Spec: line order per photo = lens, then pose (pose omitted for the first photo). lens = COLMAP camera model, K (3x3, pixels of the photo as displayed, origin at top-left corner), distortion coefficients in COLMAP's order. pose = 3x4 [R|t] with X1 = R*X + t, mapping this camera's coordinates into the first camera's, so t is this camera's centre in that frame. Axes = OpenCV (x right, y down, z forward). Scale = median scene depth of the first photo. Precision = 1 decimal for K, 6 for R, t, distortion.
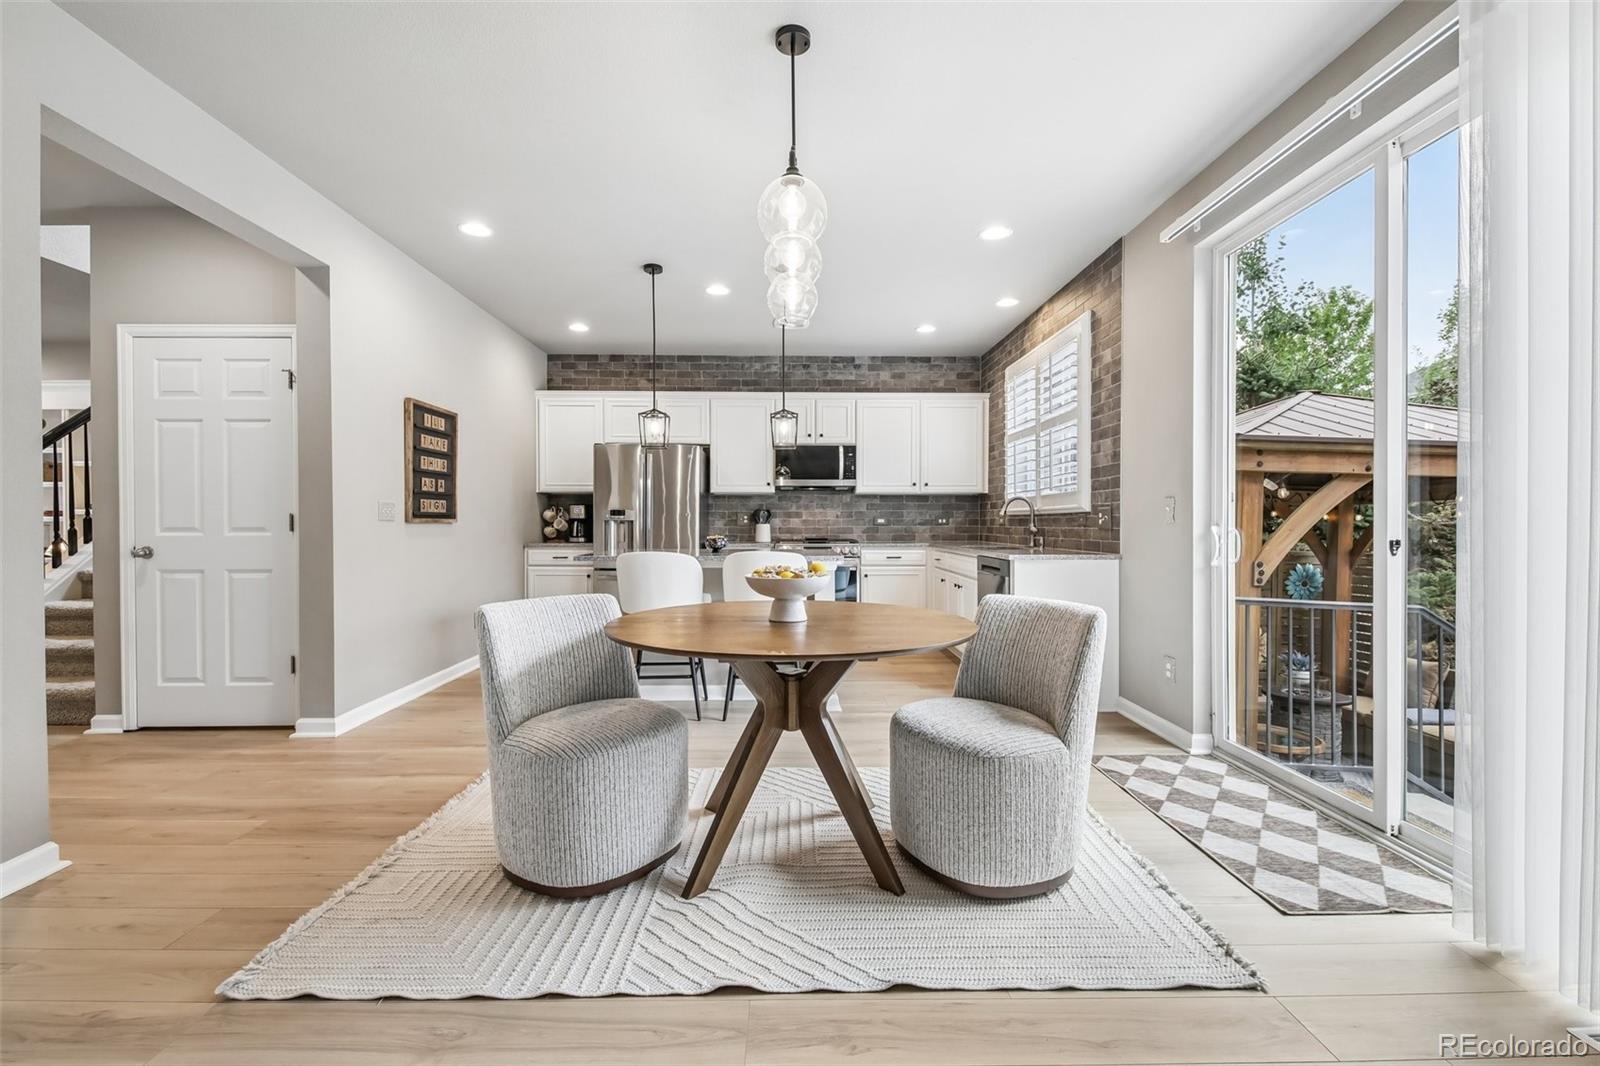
lens RADIAL K [[686.1, 0, 800.0], [0, 686.1, 533.0], [0, 0, 1]] dist [0.003742, -0.000080]
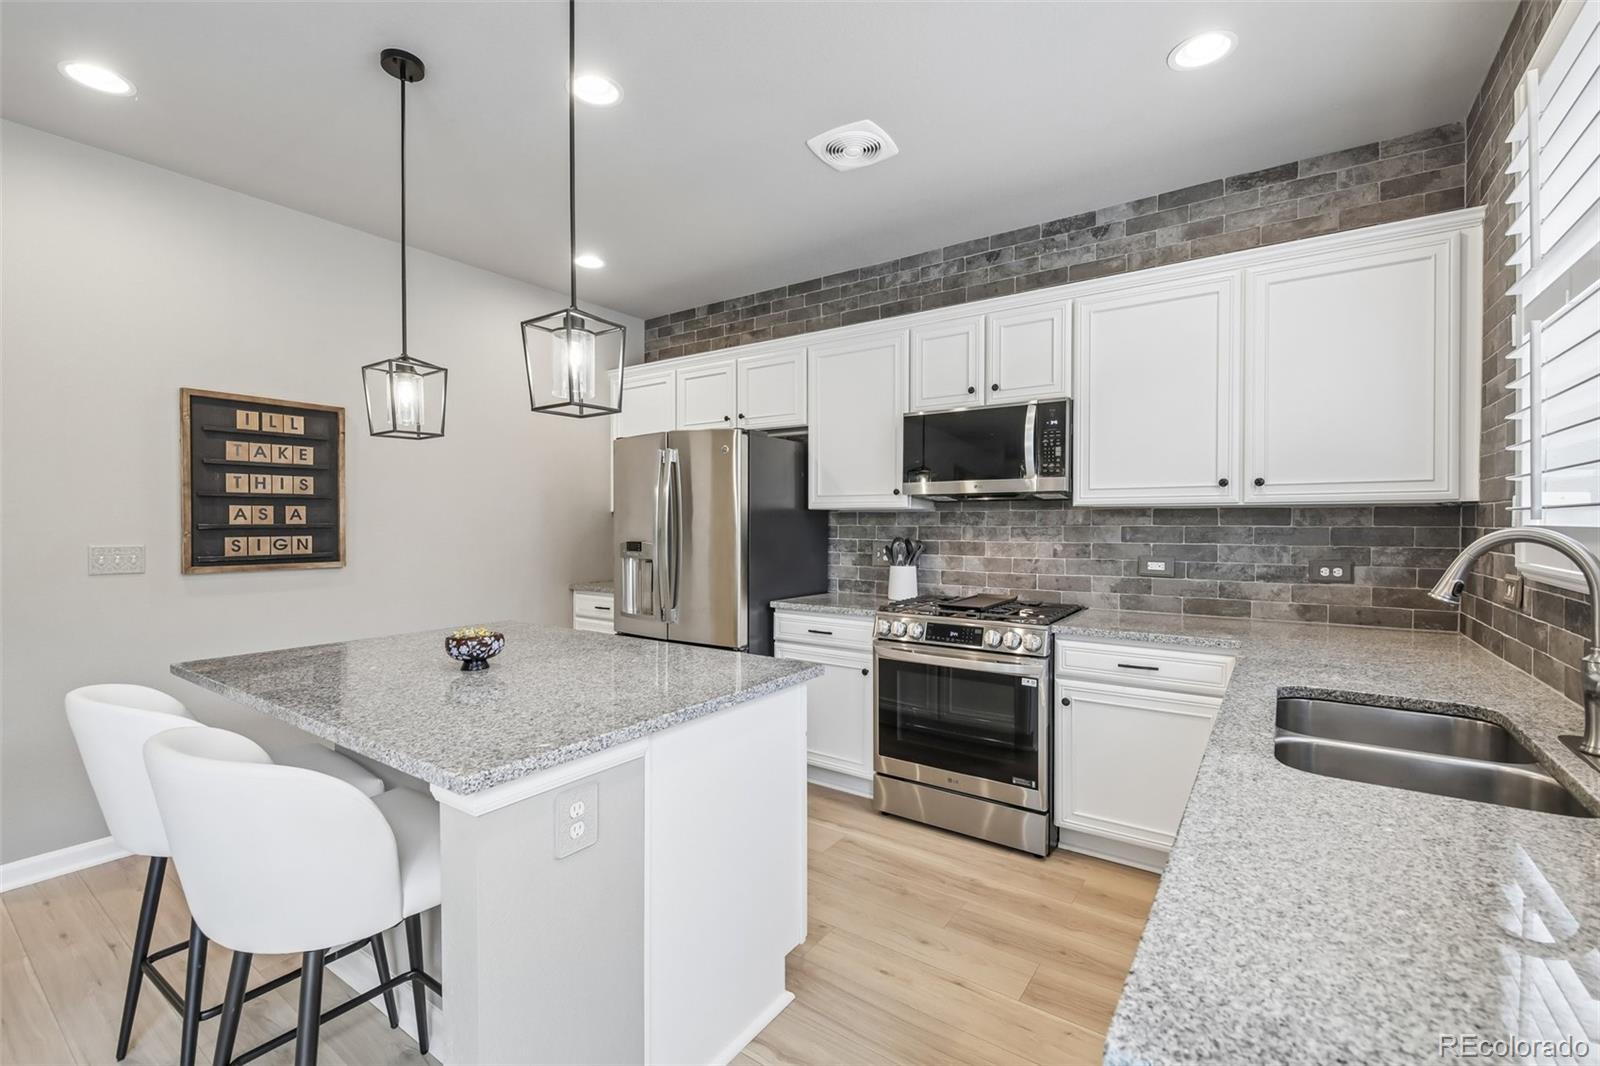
lens RADIAL K [[690.5, 0, 803.9], [0, 690.5, 529.3], [0, 0, 1]] dist [-0.000247, -0.000483]
pose [[0.805693, 0.006013, -0.592302, 0.209405], [-0.008612, 0.999962, -0.001562, -0.041088], [0.592270, 0.006359, 0.805714, 0.533211]]
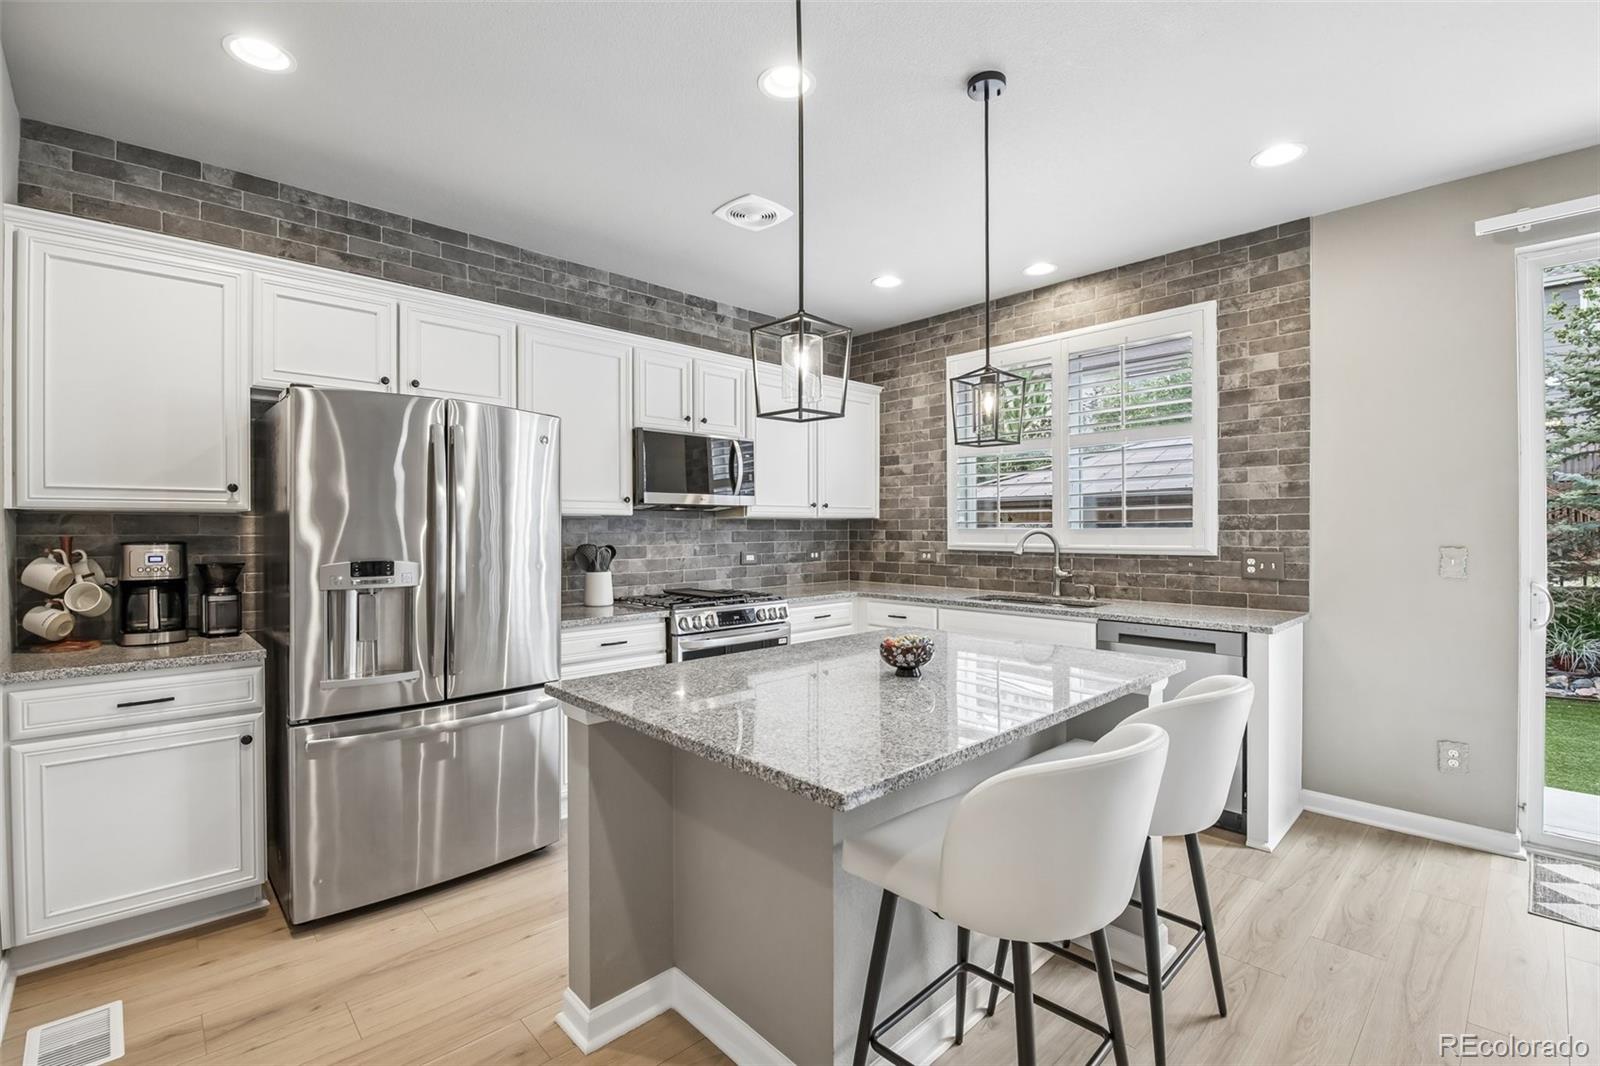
lens RADIAL K [[699.1, 0, 793.8], [0, 699.1, 528.1], [0, 0, 1]] dist [-0.000762, -0.012815]
pose [[0.740638, -0.002913, 0.671898, -0.320484], [0.012839, 0.999869, -0.009817, -0.041397], [-0.671782, 0.015897, 0.740579, 0.497411]]
